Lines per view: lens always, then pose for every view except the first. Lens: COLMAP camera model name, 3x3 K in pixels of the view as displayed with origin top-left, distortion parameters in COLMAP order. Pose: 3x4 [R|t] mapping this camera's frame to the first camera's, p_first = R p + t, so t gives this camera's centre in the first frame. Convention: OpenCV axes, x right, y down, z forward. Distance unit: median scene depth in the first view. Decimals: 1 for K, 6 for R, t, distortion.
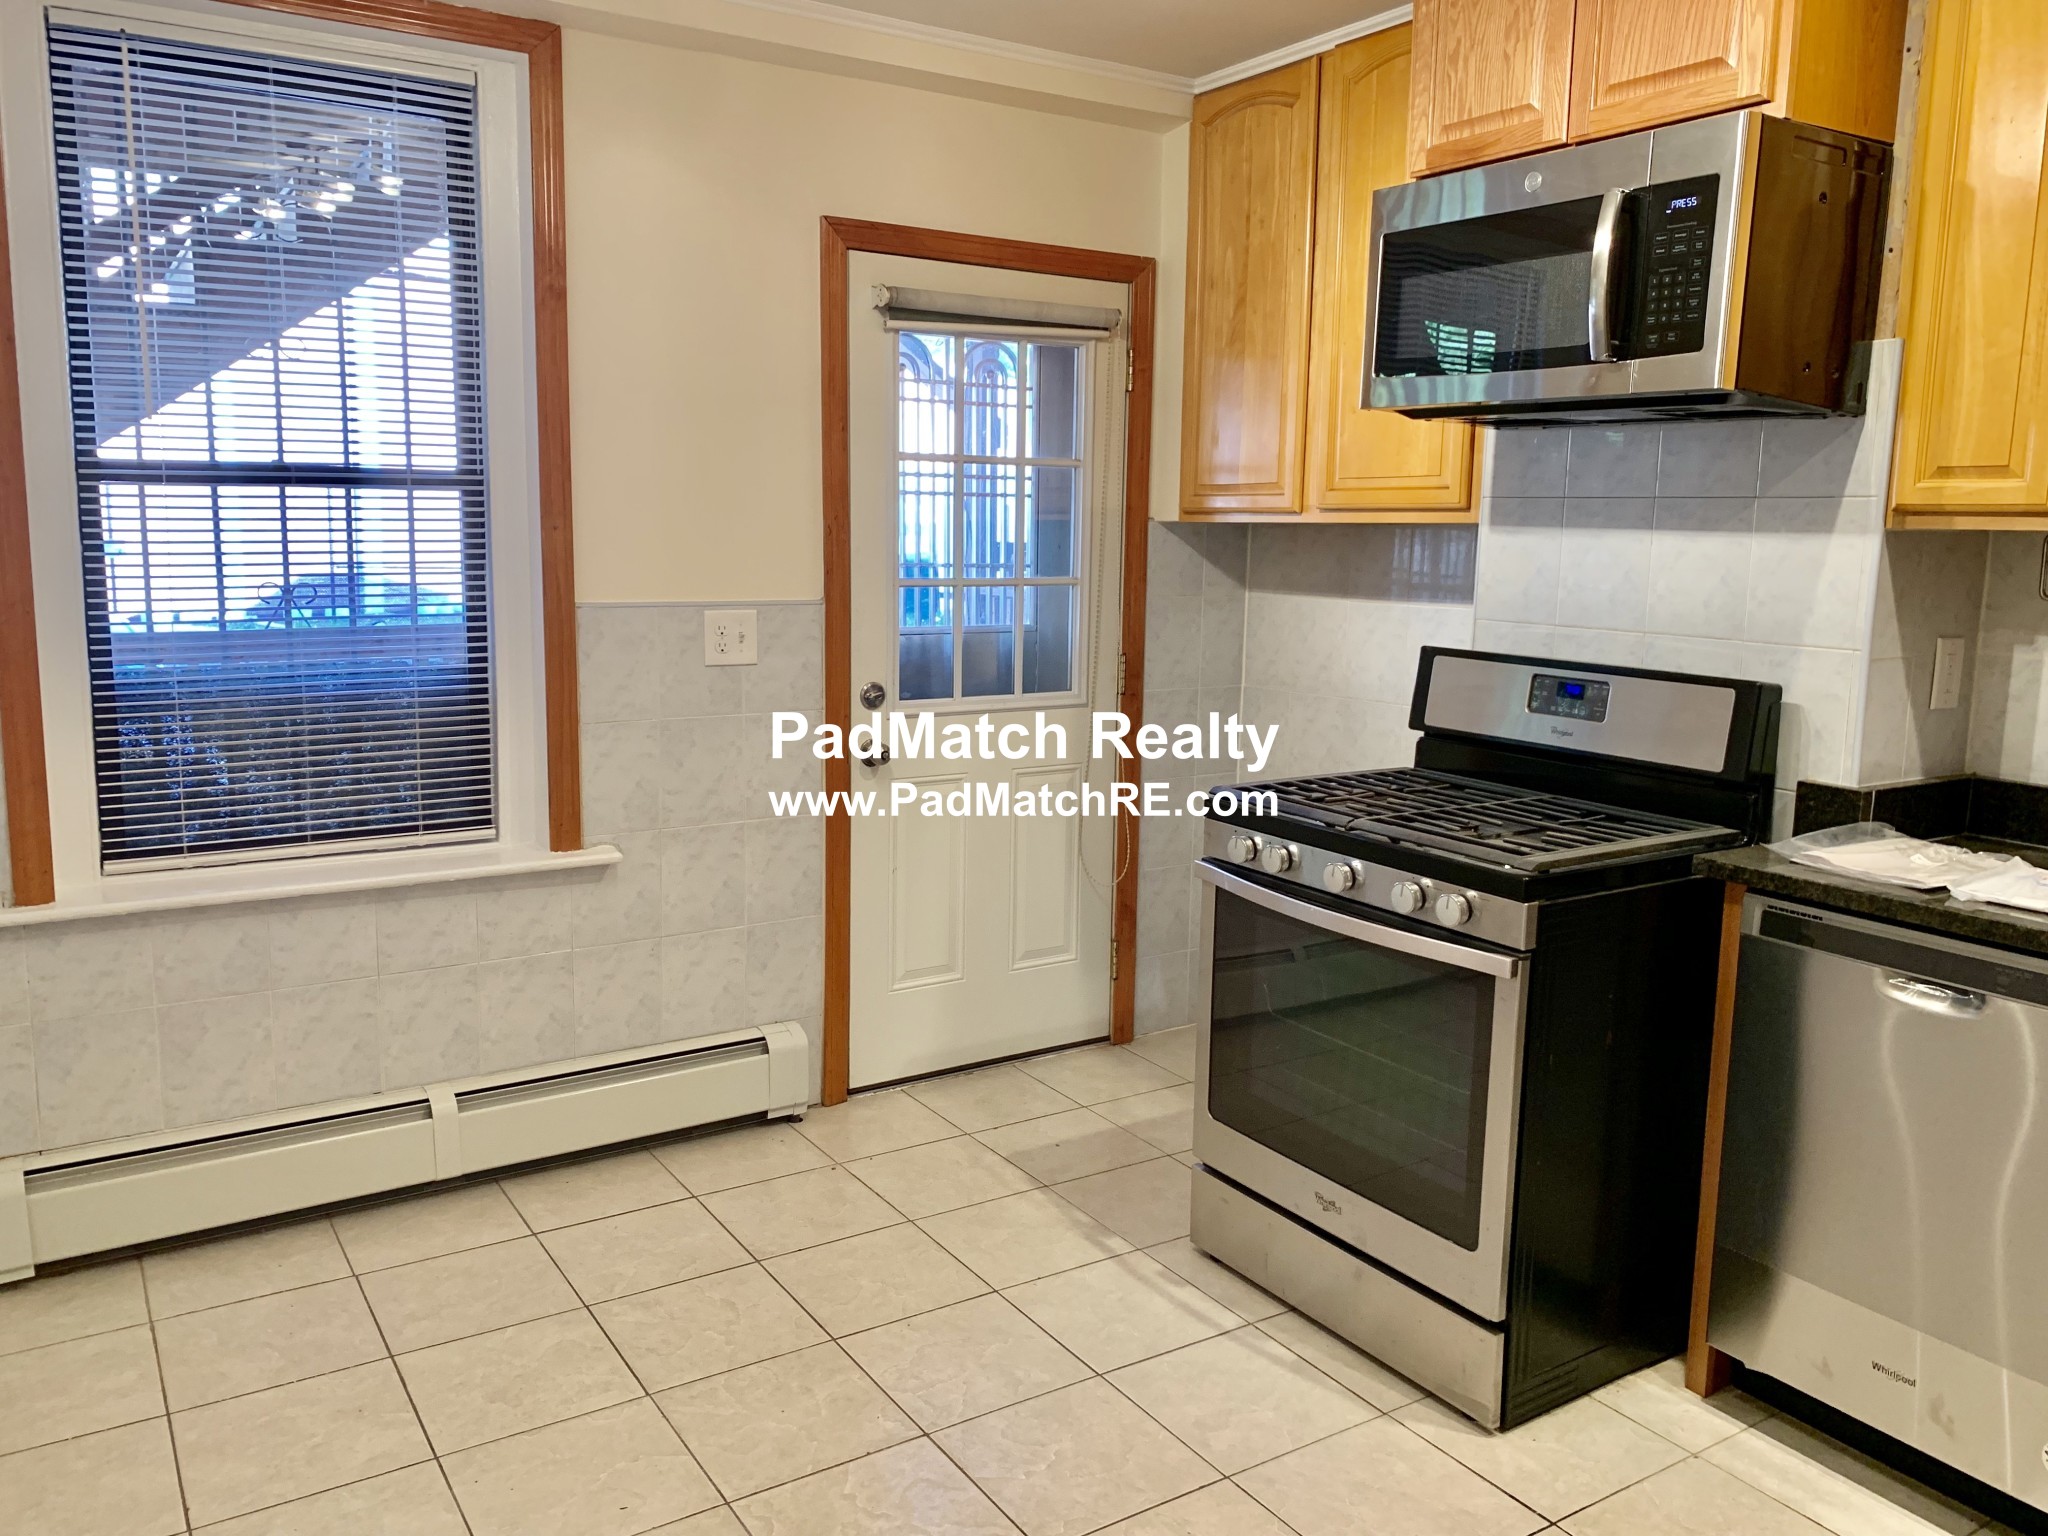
lens RADIAL K [[1595.8, 0, 1024.1], [0, 1595.8, 767.0], [0, 0, 1]] dist [0.012888, 0.005033]
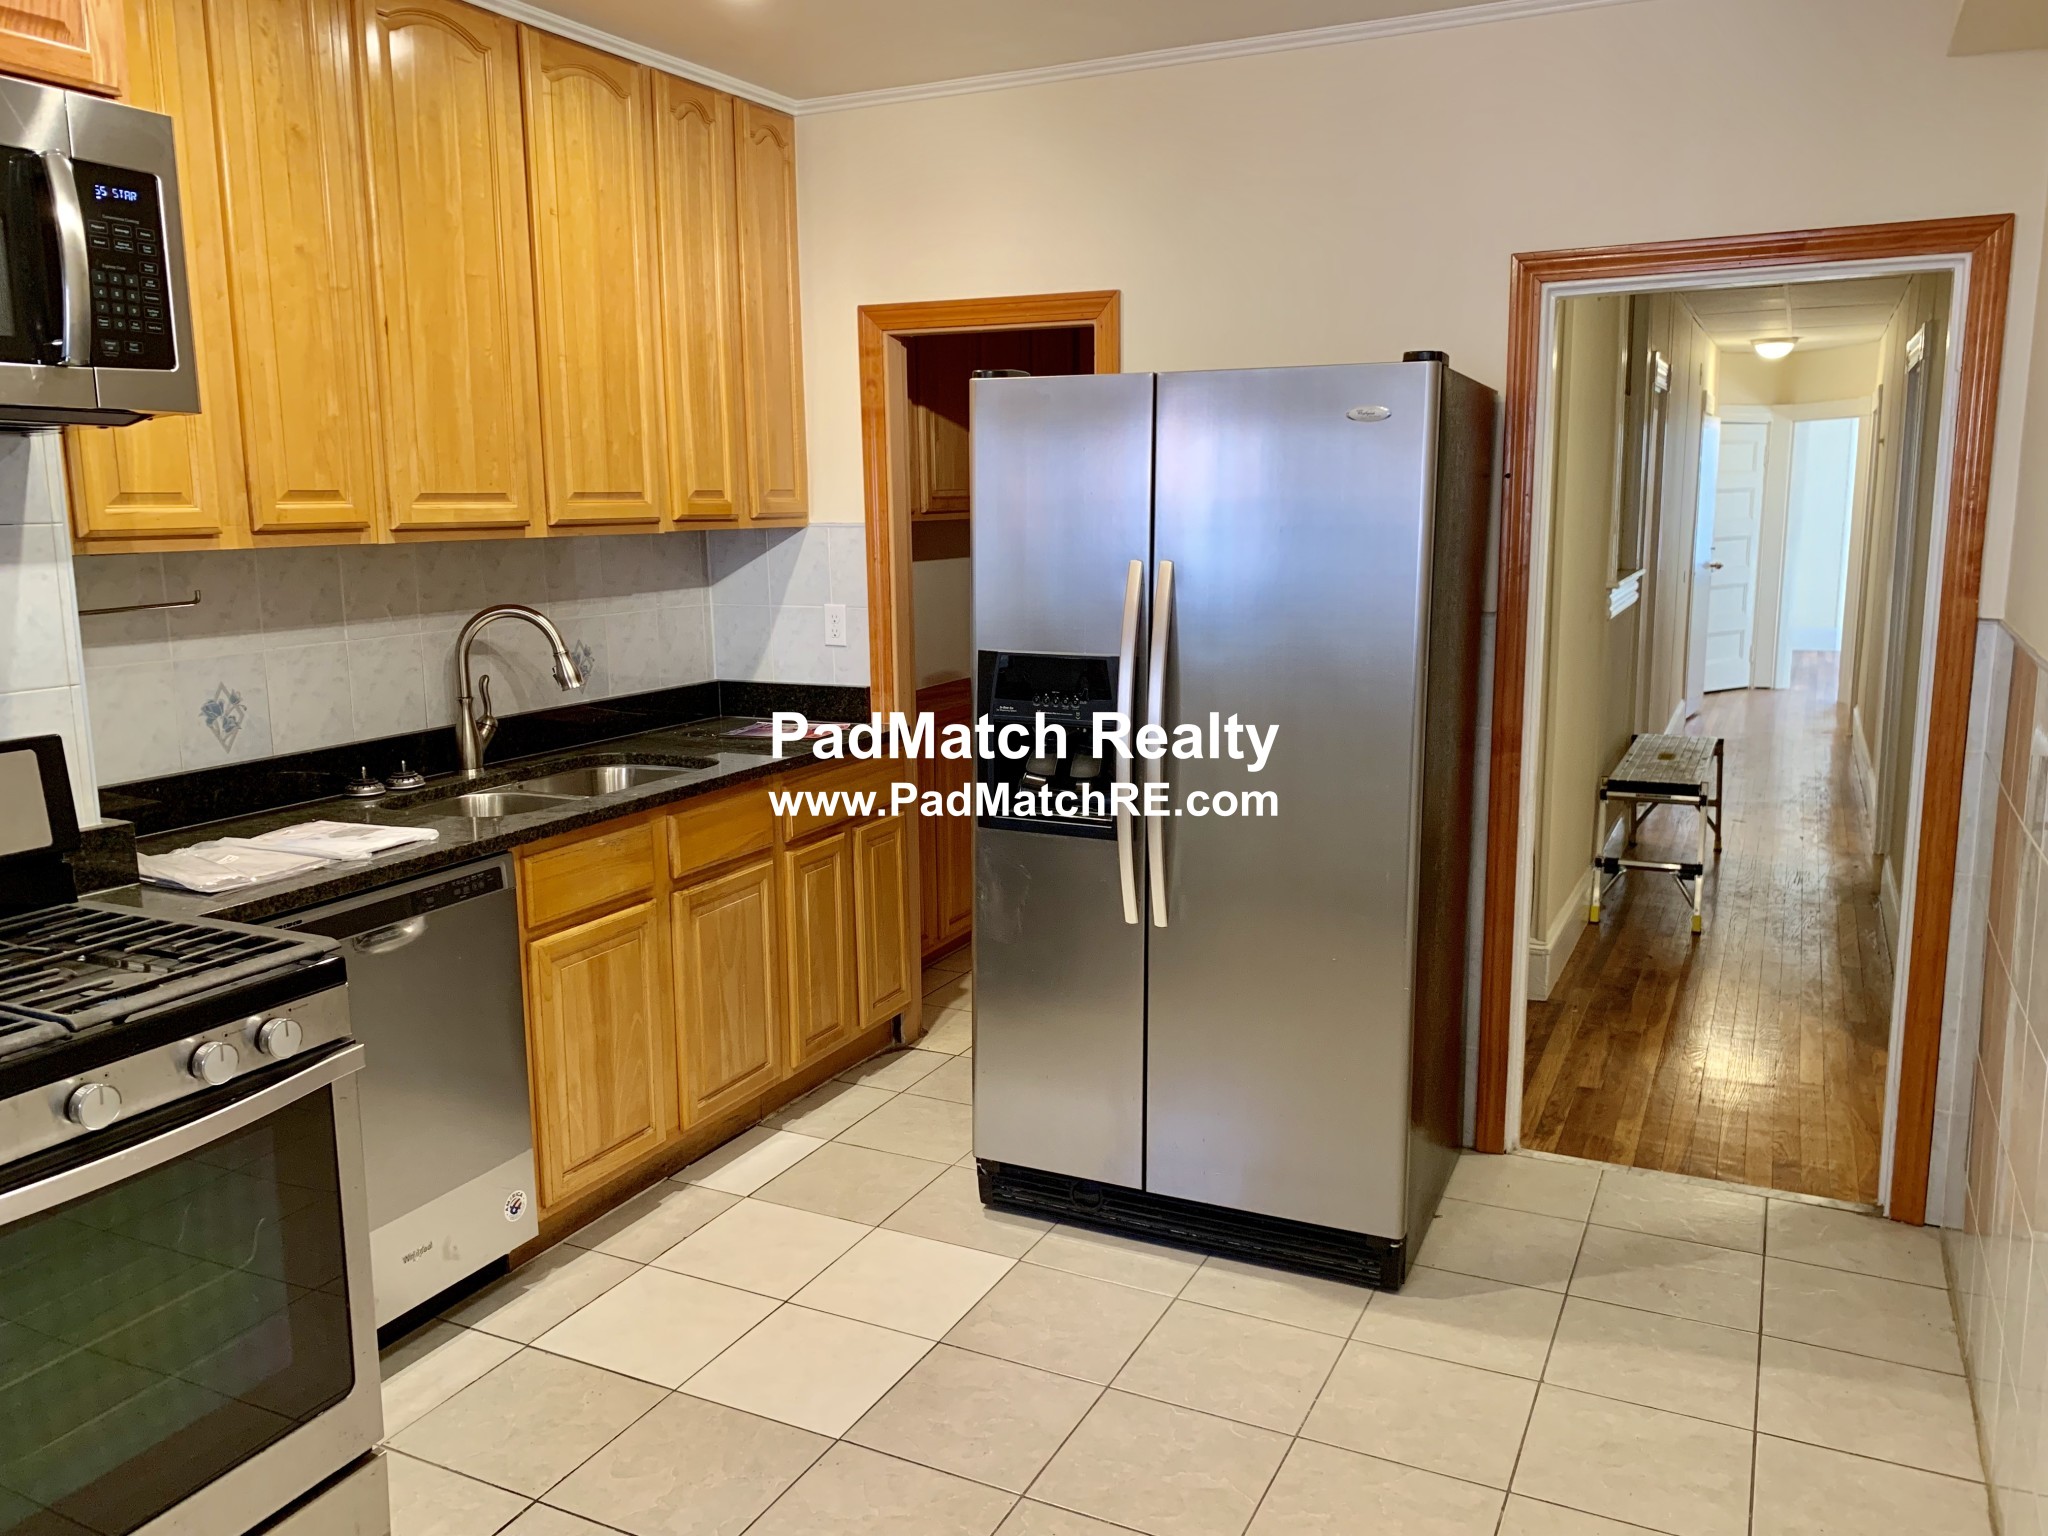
lens RADIAL K [[1595.8, 0, 1022.4], [0, 1595.8, 765.0], [0, 0, 1]] dist [0.012888, 0.005033]
pose [[-0.532205, -0.155111, 0.832285, -0.590511], [0.129710, 0.956528, 0.261209, -0.208216], [-0.836620, 0.246973, -0.488949, 1.035692]]
